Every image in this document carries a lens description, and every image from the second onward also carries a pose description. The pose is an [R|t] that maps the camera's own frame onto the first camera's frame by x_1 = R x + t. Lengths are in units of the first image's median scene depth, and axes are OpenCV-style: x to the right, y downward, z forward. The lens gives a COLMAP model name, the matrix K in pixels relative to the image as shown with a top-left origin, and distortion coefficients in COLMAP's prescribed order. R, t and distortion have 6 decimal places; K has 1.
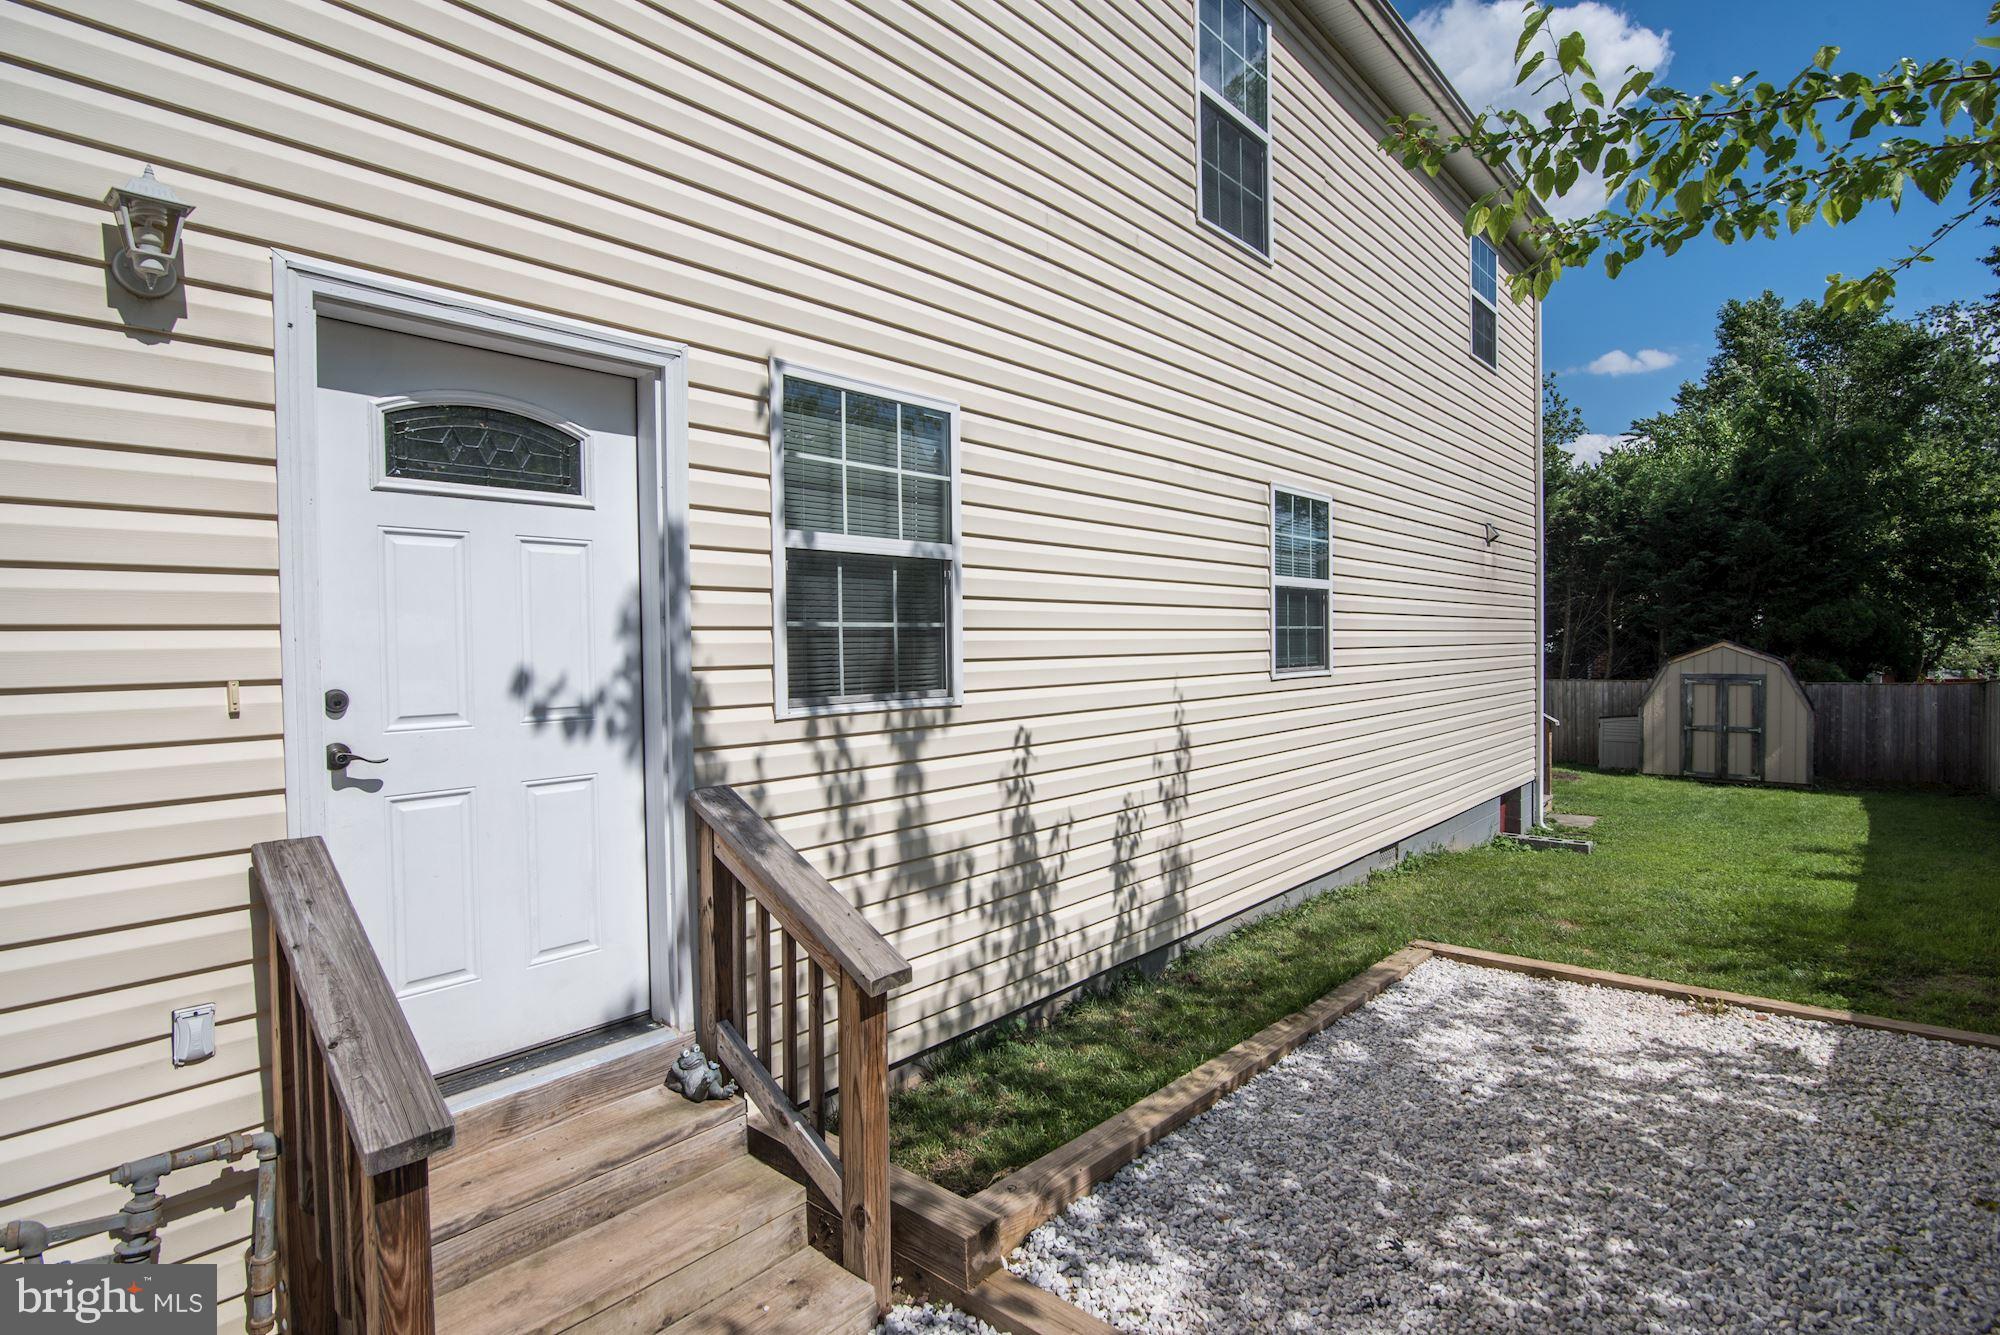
lens RADIAL K [[1008.6, 0, 1007.5], [0, 1008.6, 666.0], [0, 0, 1]] dist [-0.006188, -0.002839]
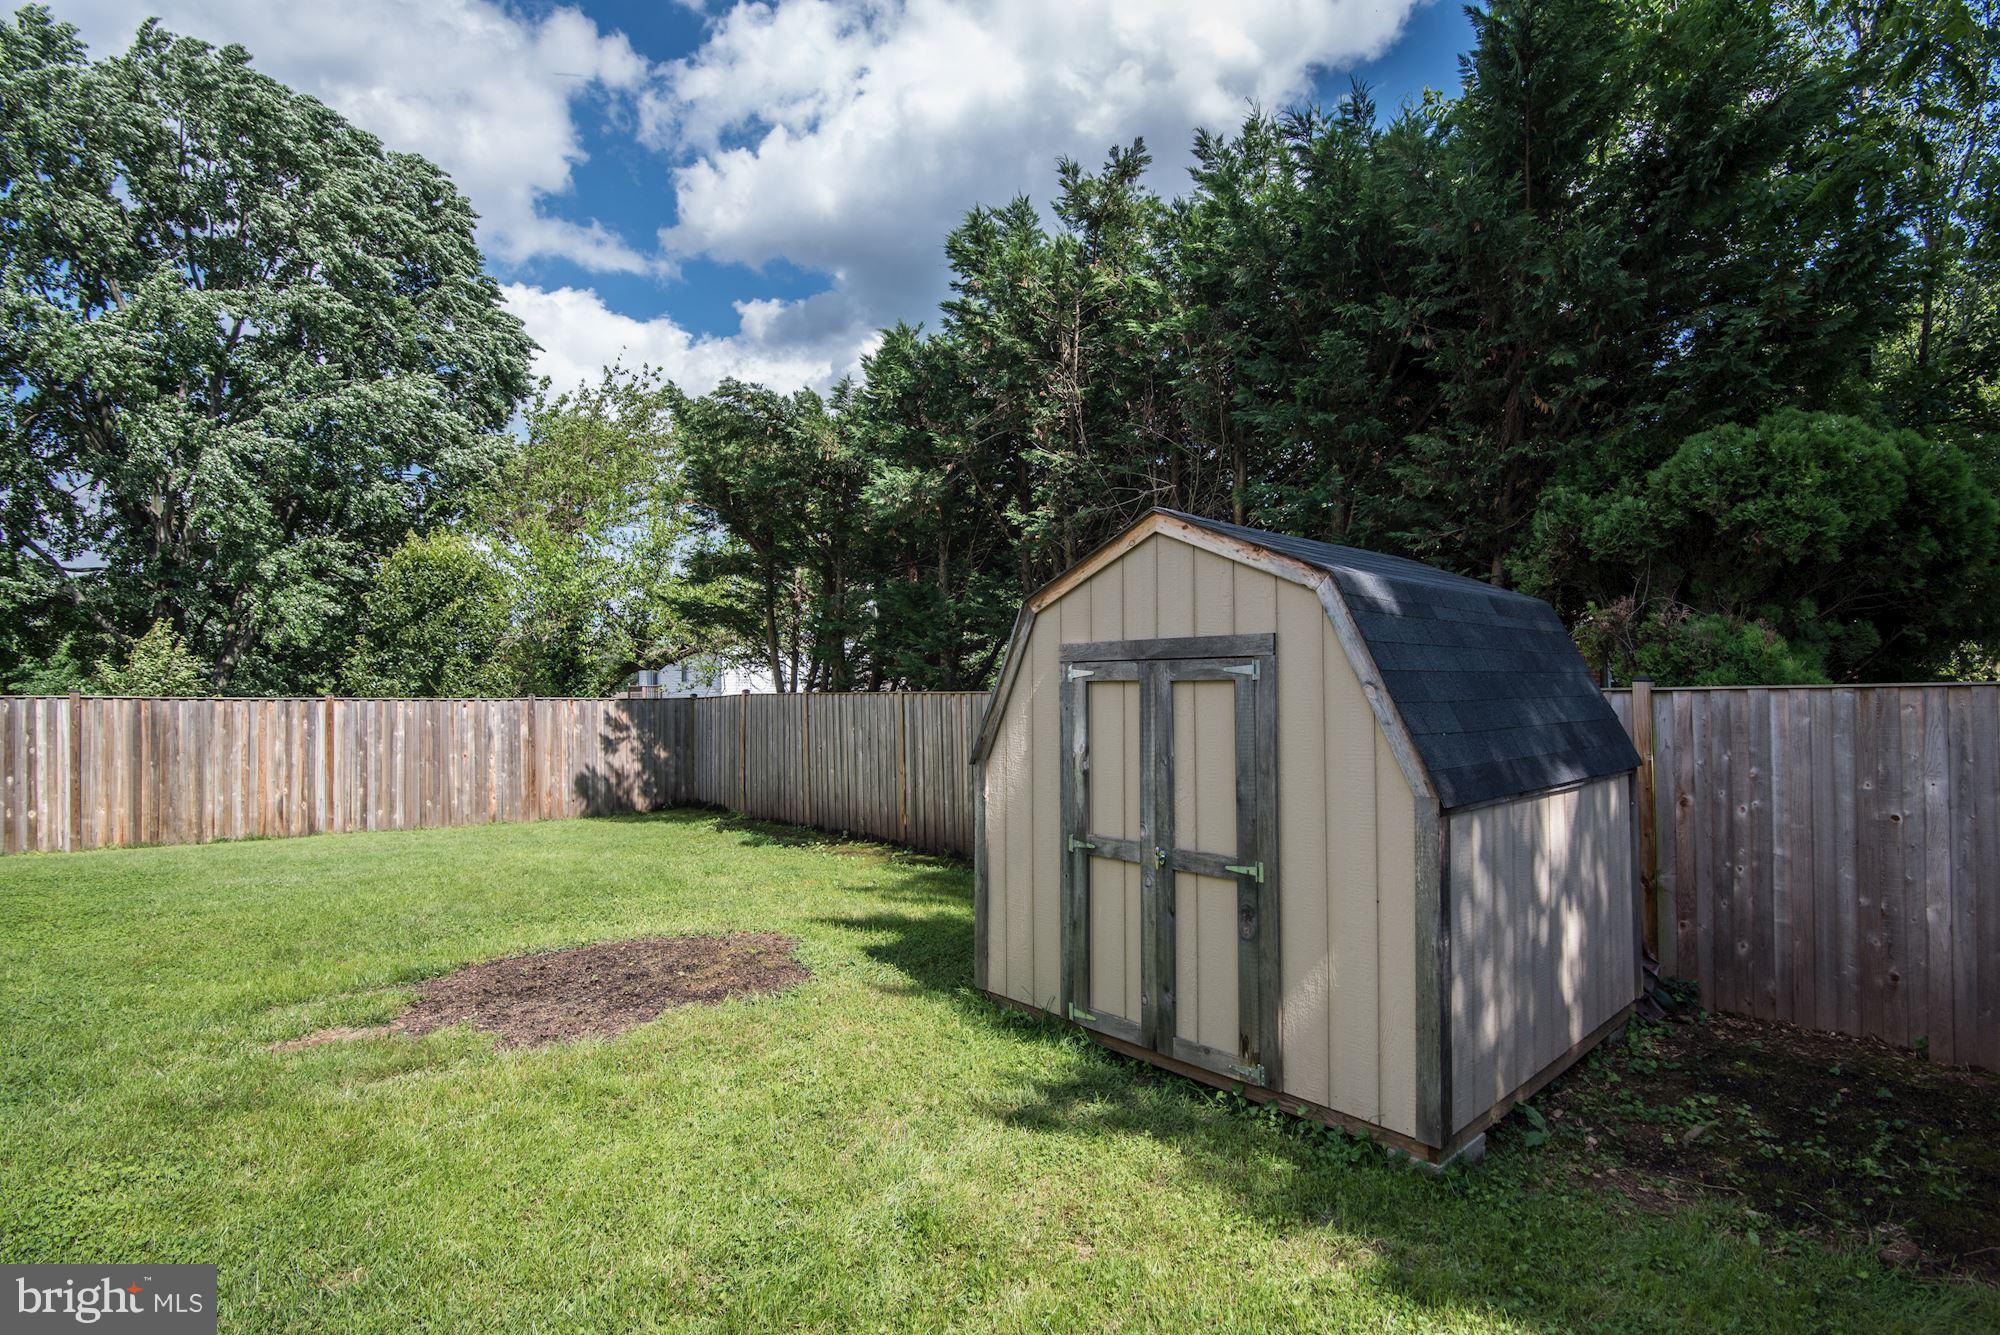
lens RADIAL K [[1008.6, 0, 1007.5], [0, 1008.6, 666.0], [0, 0, 1]] dist [-0.006188, -0.002839]
pose [[0.989058, -0.003214, -0.147495, 0.703485], [-0.002176, 0.999336, -0.036367, 0.023551], [0.147514, 0.036290, 0.988394, 0.731650]]
